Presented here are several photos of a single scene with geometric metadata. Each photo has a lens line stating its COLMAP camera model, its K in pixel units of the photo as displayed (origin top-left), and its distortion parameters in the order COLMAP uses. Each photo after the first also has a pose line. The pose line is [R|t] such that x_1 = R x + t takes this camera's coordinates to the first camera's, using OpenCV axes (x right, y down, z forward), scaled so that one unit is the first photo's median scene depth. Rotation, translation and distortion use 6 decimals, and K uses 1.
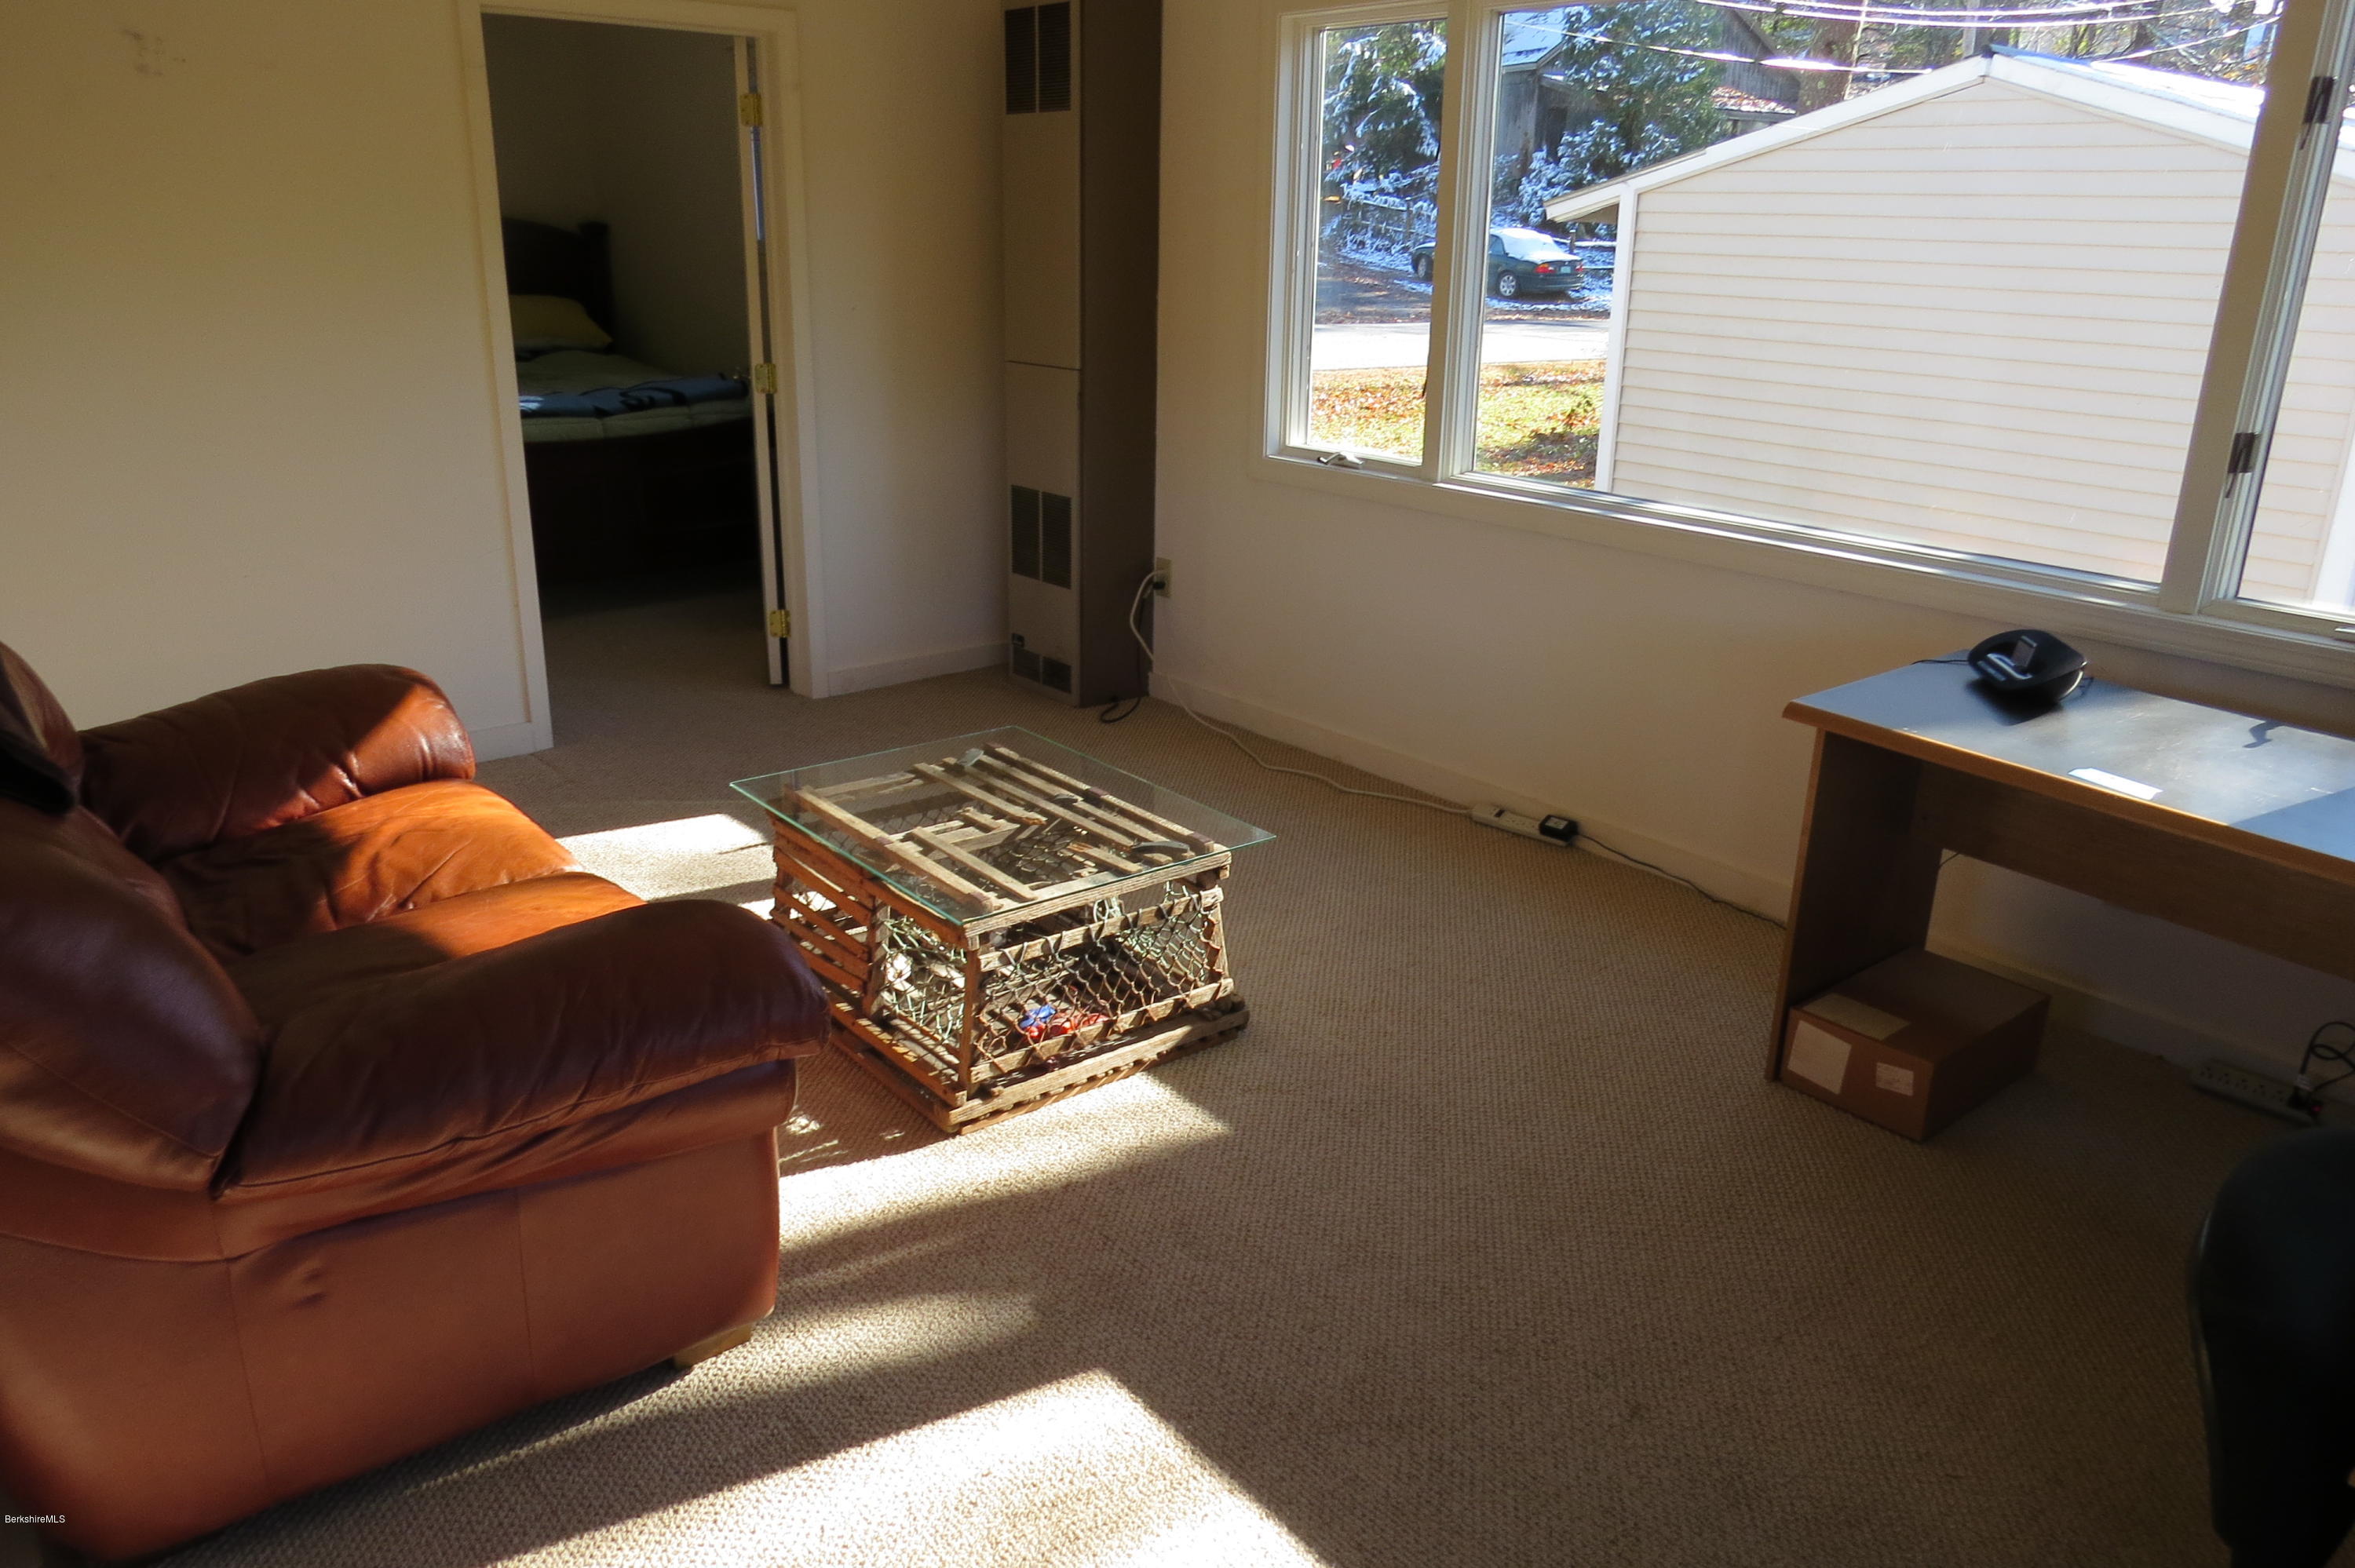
lens RADIAL K [[1660.8, 0, 1169.1], [0, 1660.8, 787.9], [0, 0, 1]] dist [-0.030435, 0.006437]
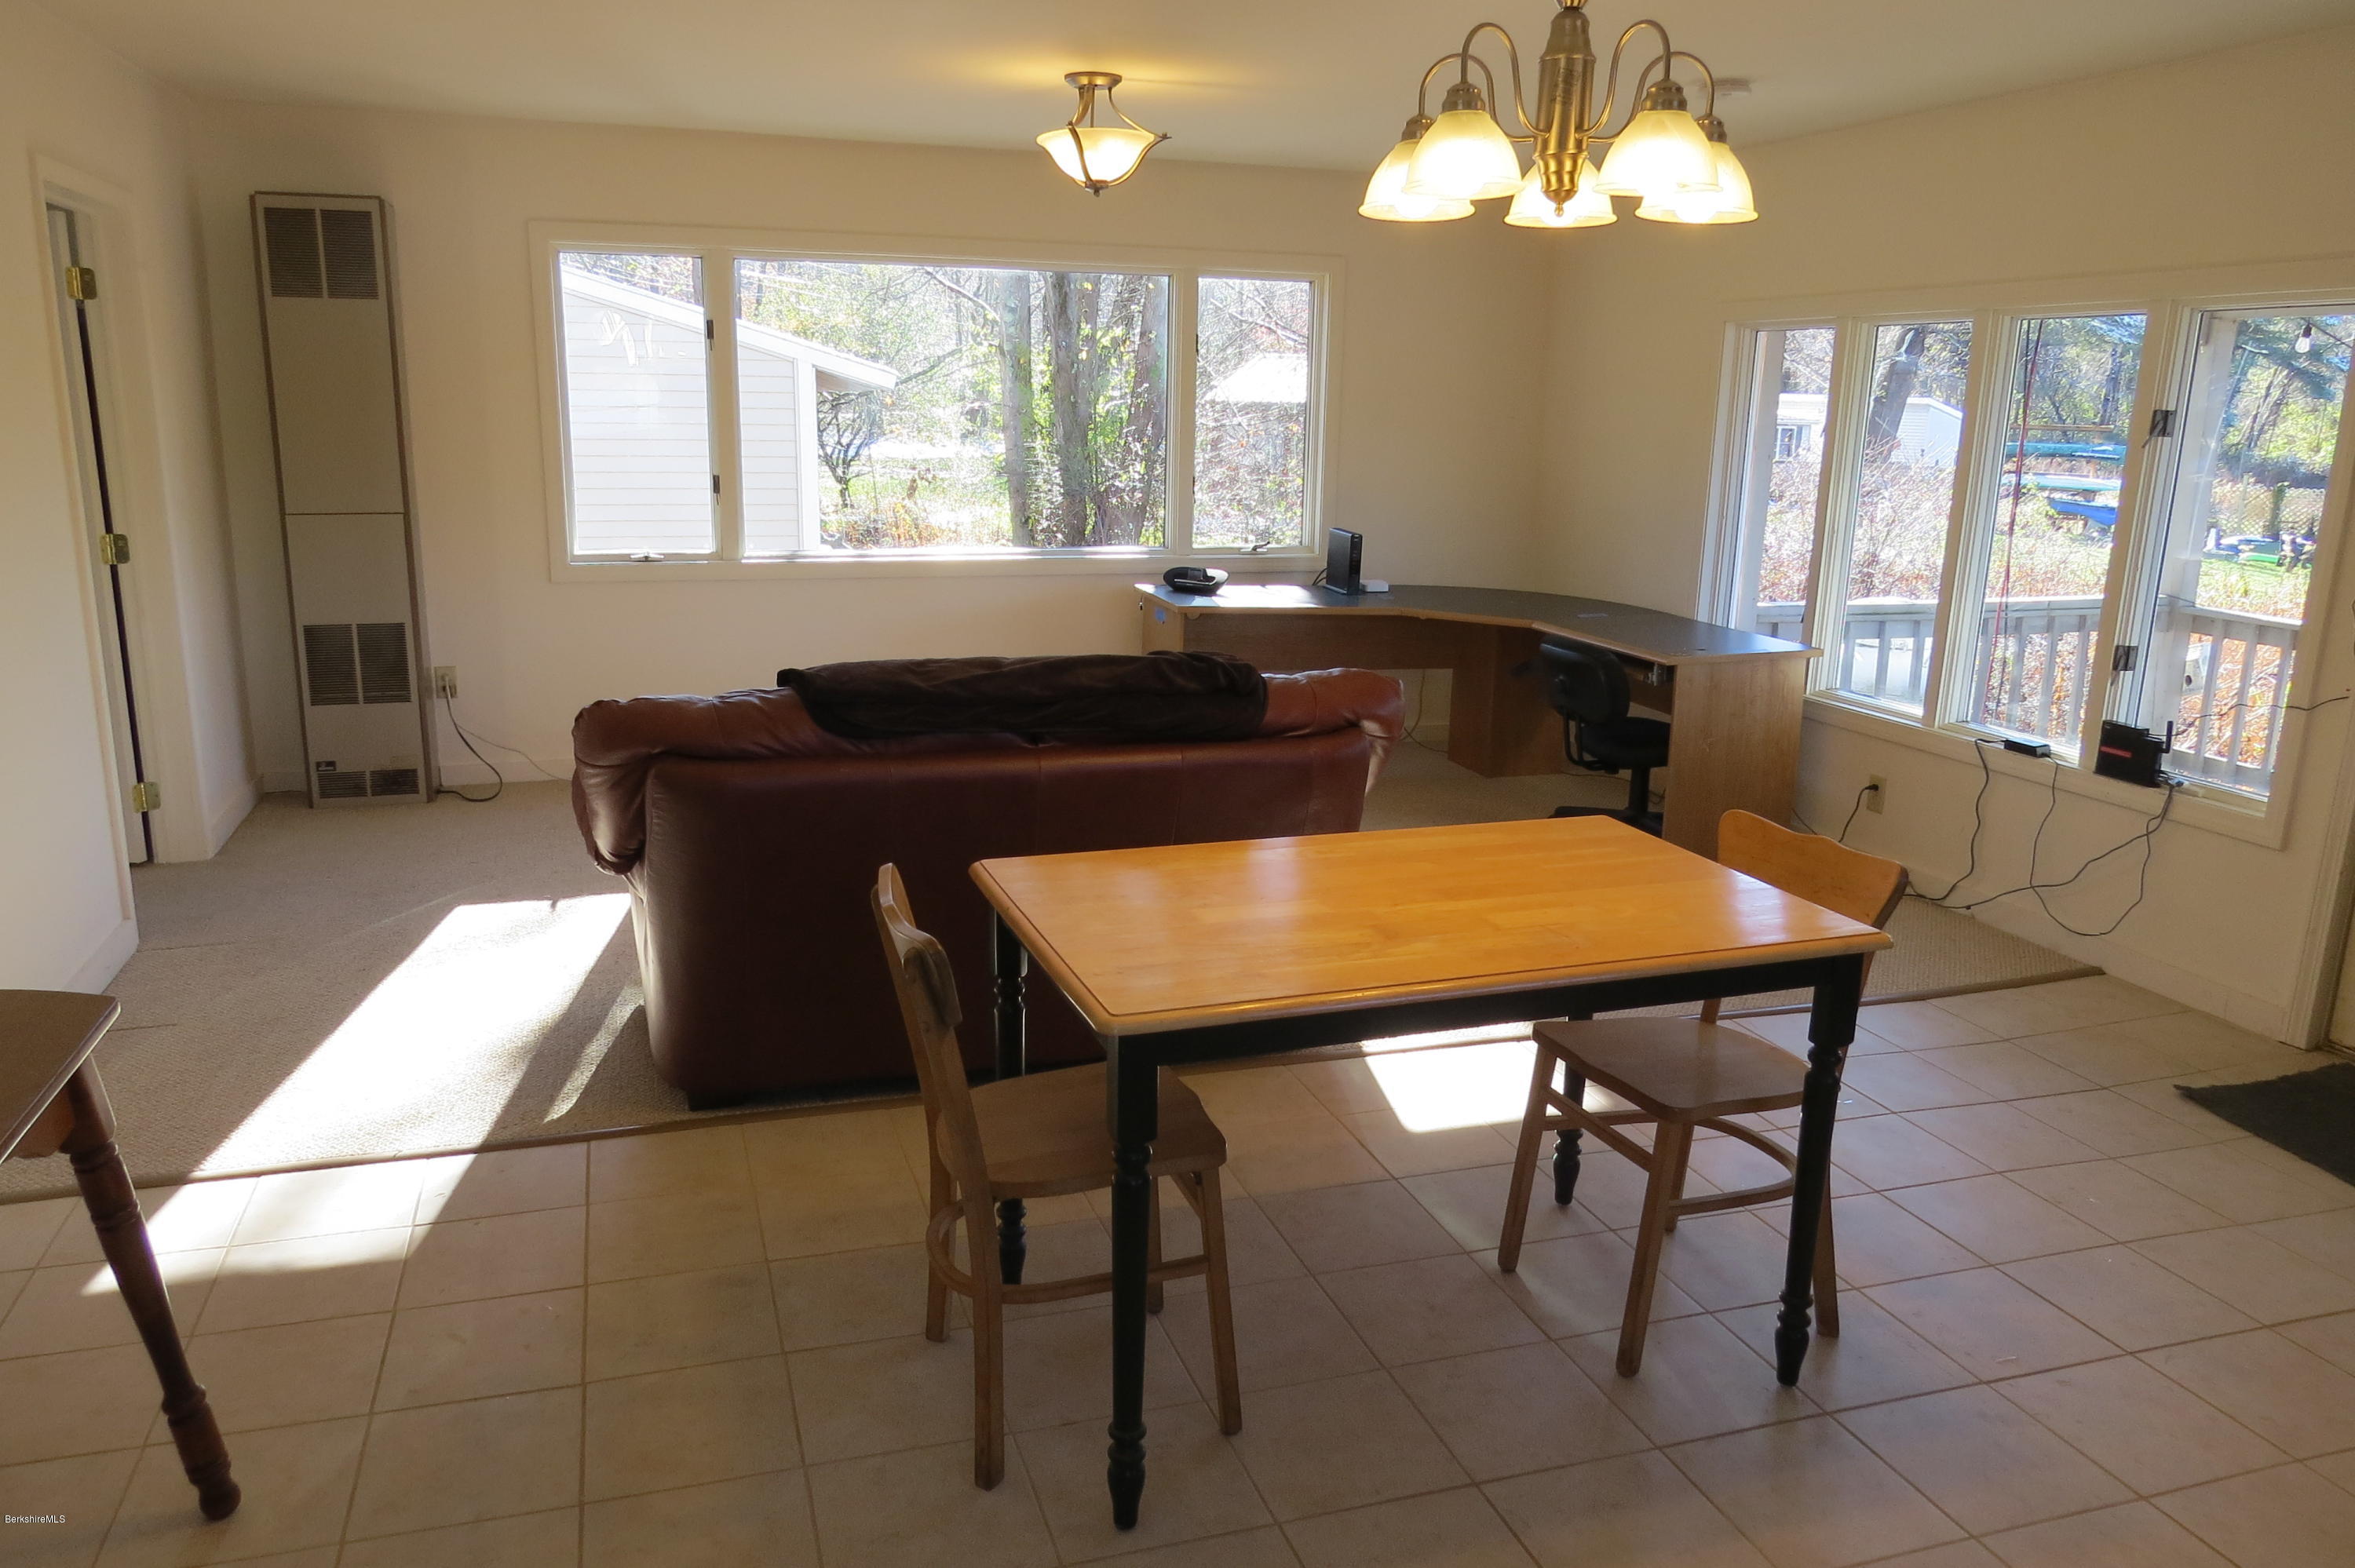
lens RADIAL K [[1676.4, 0, 1177.5], [0, 1676.4, 784.0], [0, 0, 1]] dist [-0.035009, 0.026138]
pose [[0.370315, -0.218016, 0.902959, -0.939873], [0.283720, 0.952162, 0.113538, -0.047055], [-0.884517, 0.214143, 0.414456, 0.066662]]
